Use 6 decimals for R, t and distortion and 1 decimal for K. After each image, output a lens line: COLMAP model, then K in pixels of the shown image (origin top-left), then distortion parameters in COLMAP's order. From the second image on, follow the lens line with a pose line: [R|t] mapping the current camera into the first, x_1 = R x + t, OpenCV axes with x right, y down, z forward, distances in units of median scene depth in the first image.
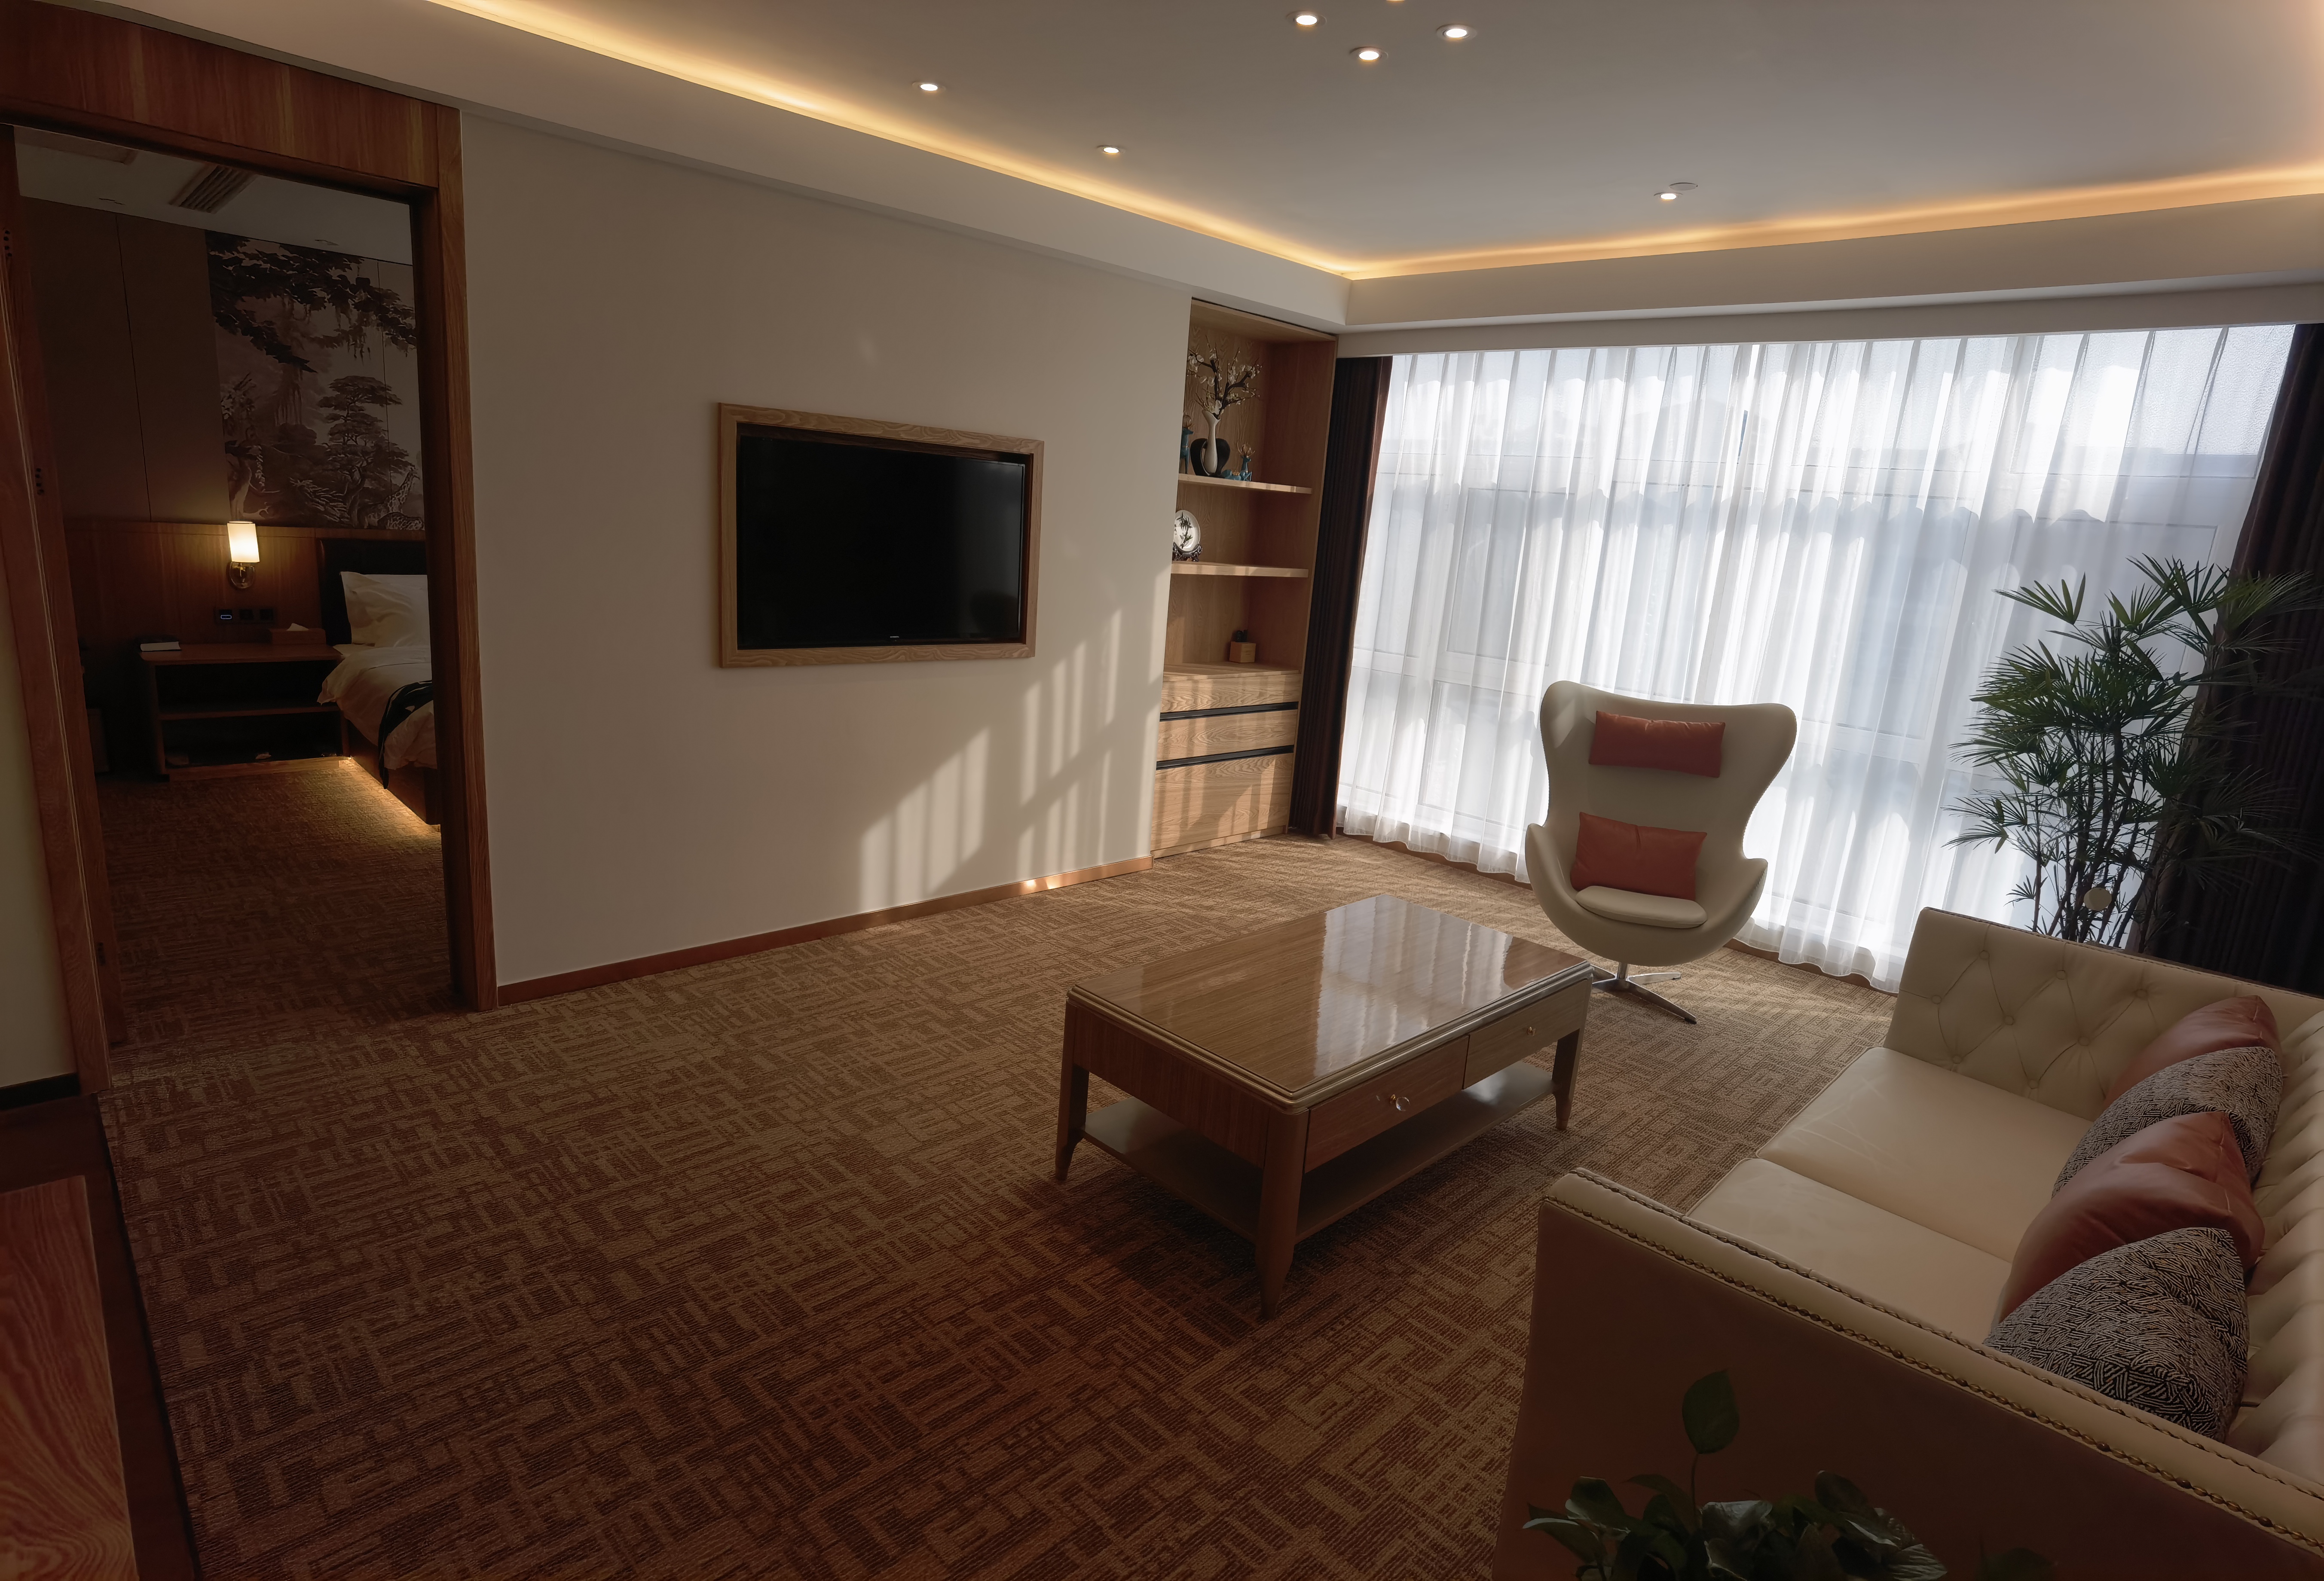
lens RADIAL K [[1194.5, 0, 1162.0], [0, 1194.5, 790.5], [0, 0, 1]] dist [-0.035992, -0.000085]
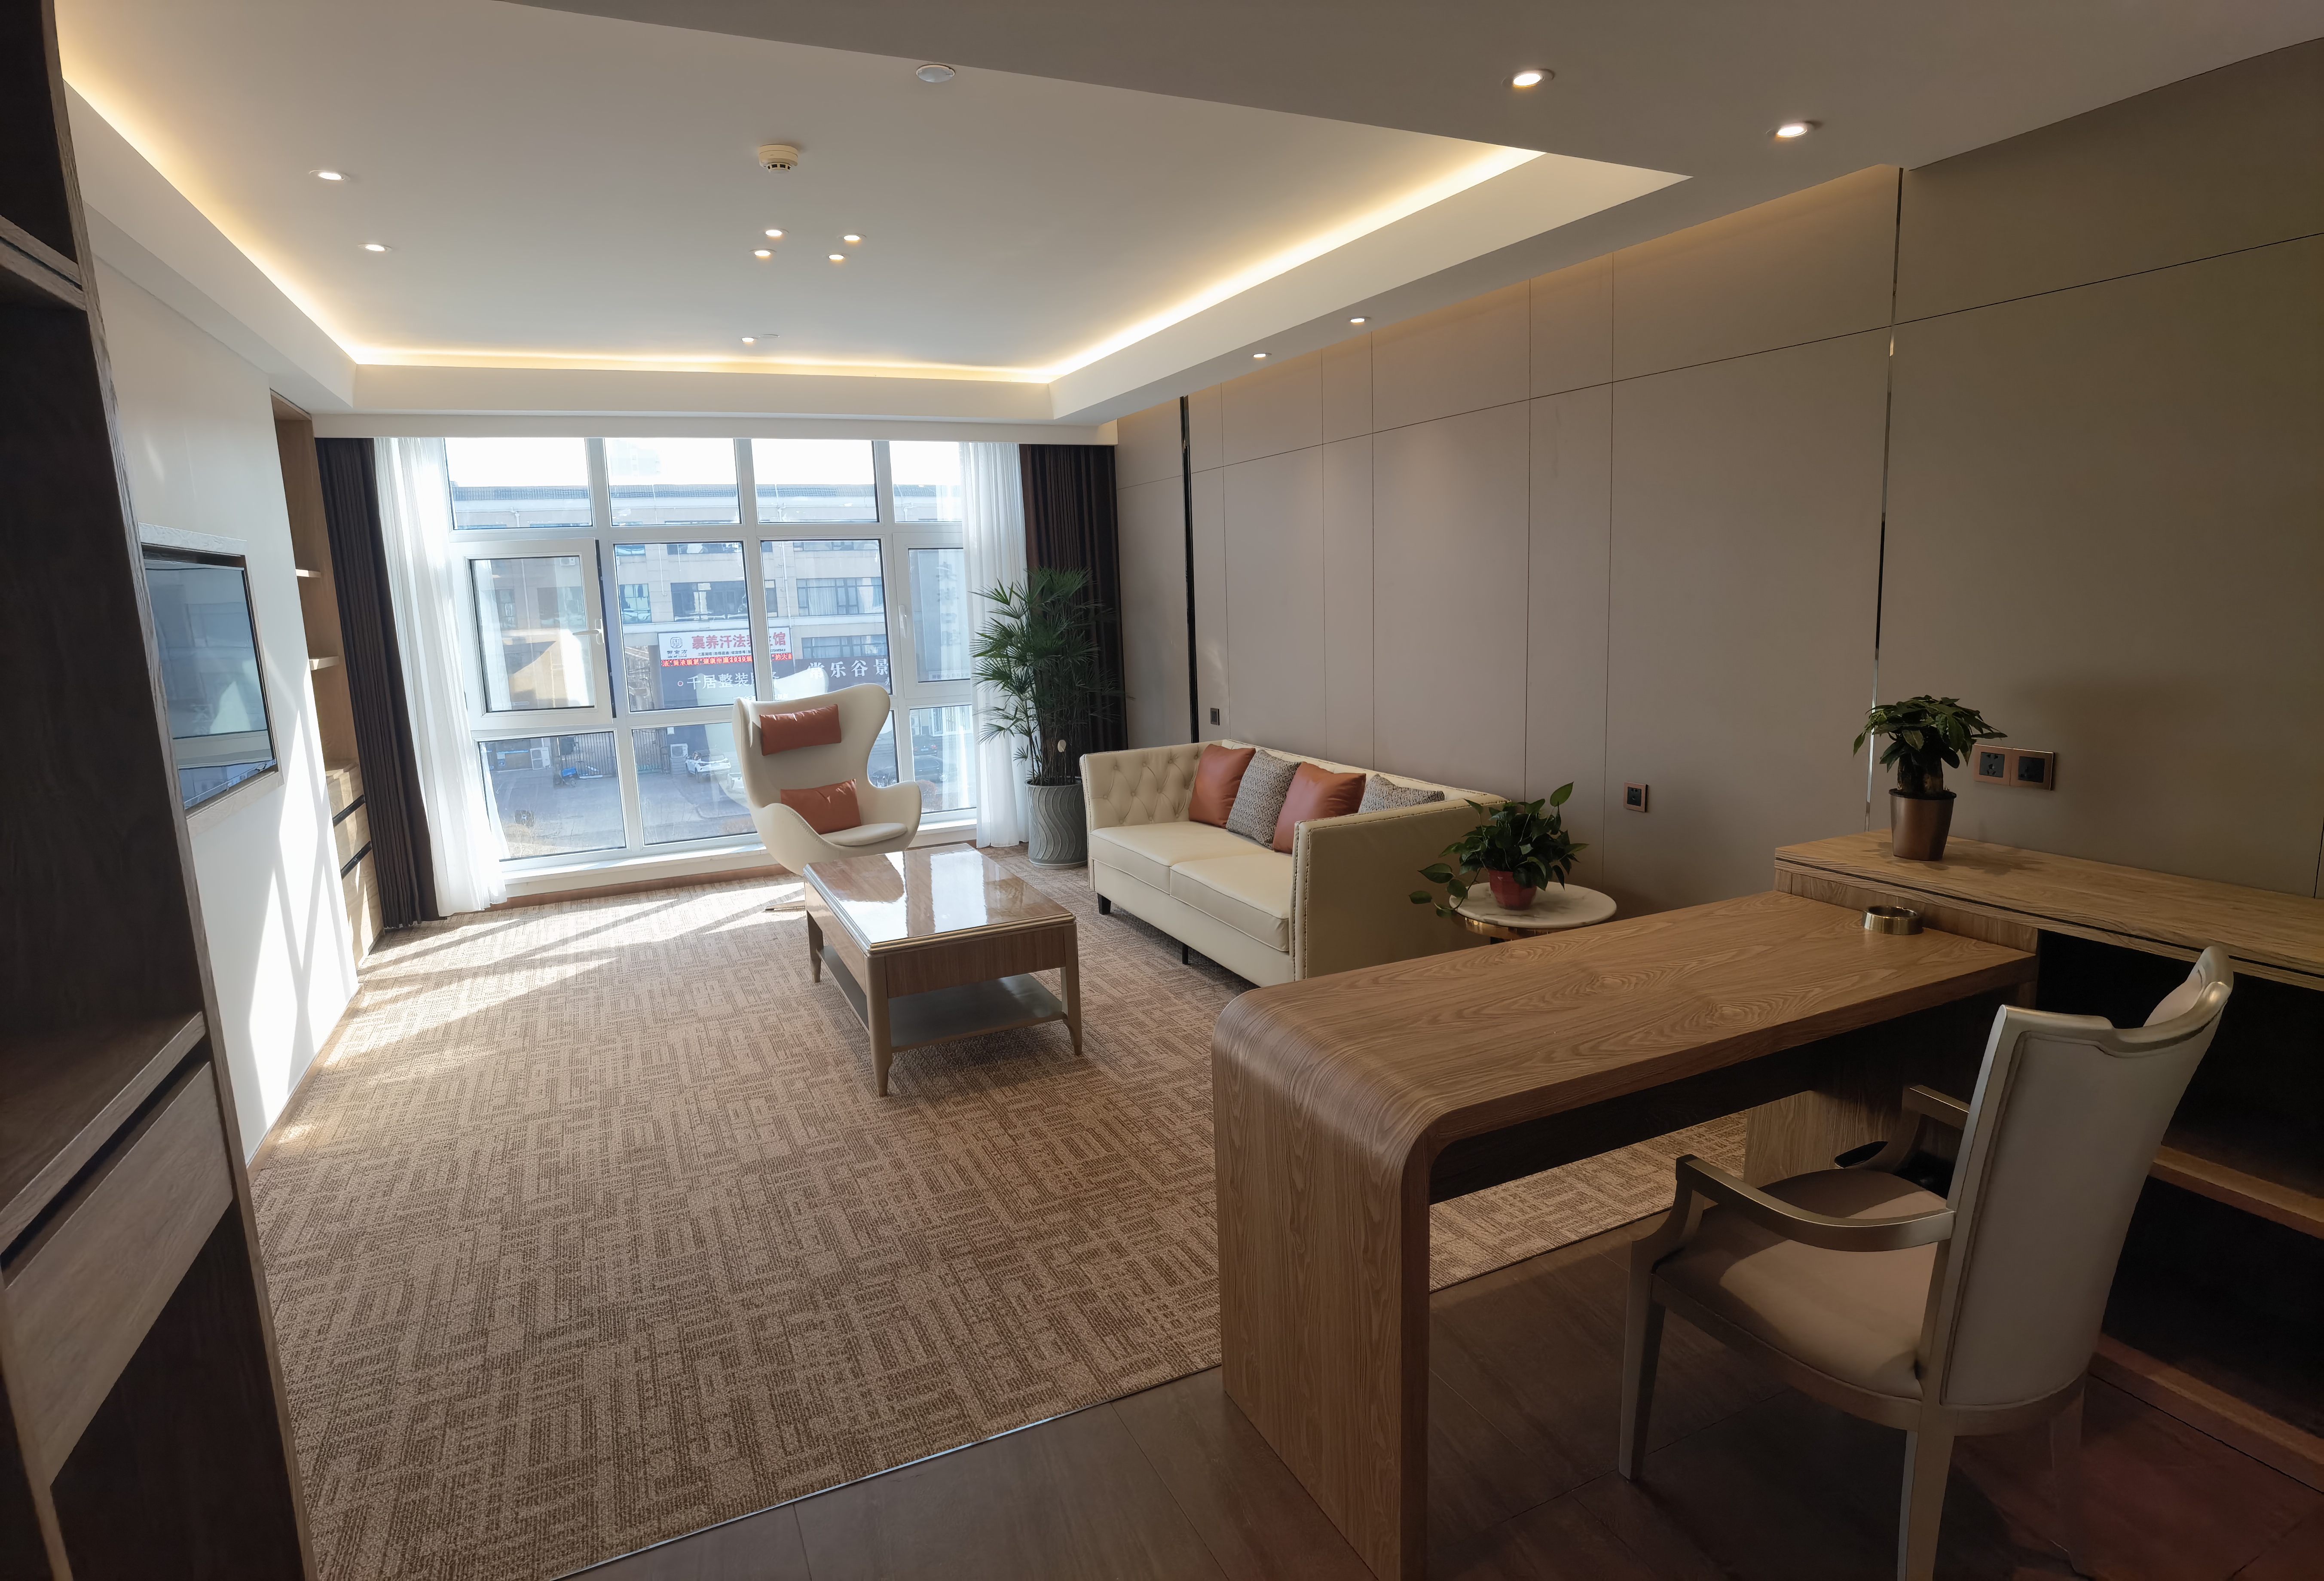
lens RADIAL K [[1194.5, 0, 1162.0], [0, 1194.5, 790.5], [0, 0, 1]] dist [-0.035992, -0.000085]
pose [[0.325588, -0.241607, 0.914122, -0.905383], [0.272206, 0.949821, 0.154089, -0.088403], [-0.905482, 0.198660, 0.375017, 0.142916]]
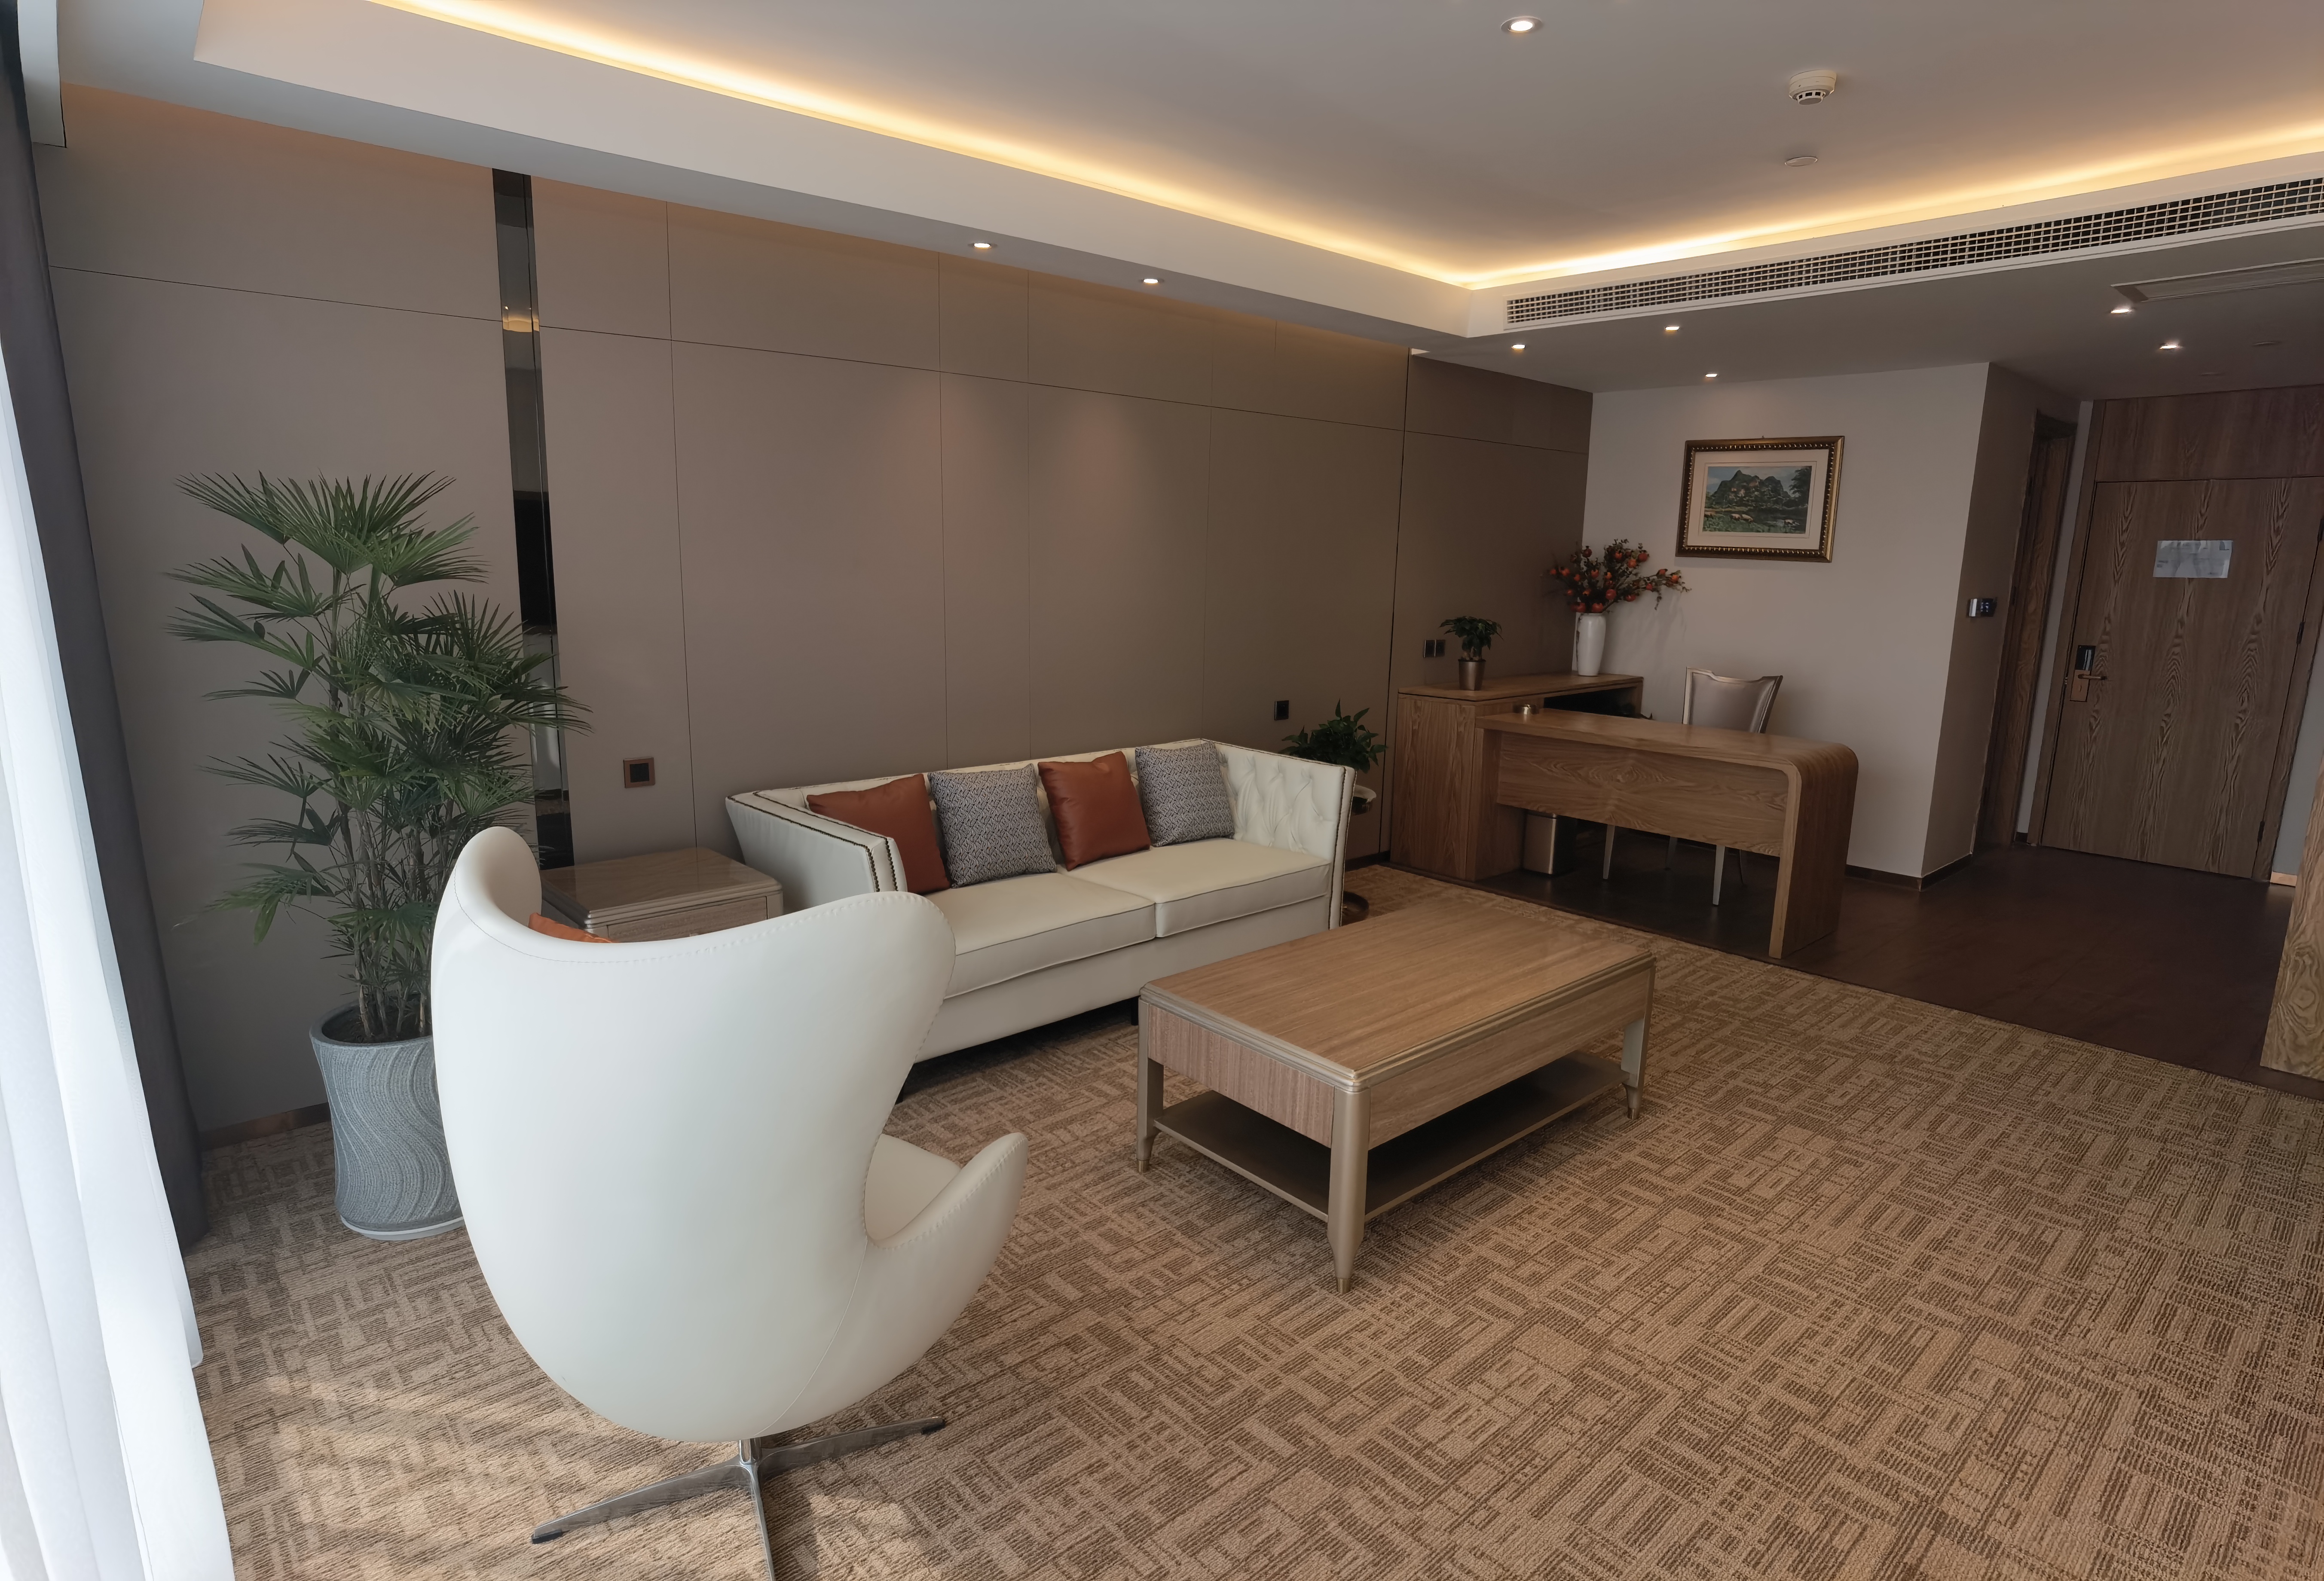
lens RADIAL K [[1226.0, 0, 1162.0], [0, 1226.0, 790.5], [0, 0, 1]] dist [-0.084925, 0.065992]
pose [[-0.994823, -0.096871, 0.030709, 0.302740], [-0.075519, 0.906933, 0.414451, -0.345283], [-0.067999, 0.409986, -0.909553, 1.634096]]
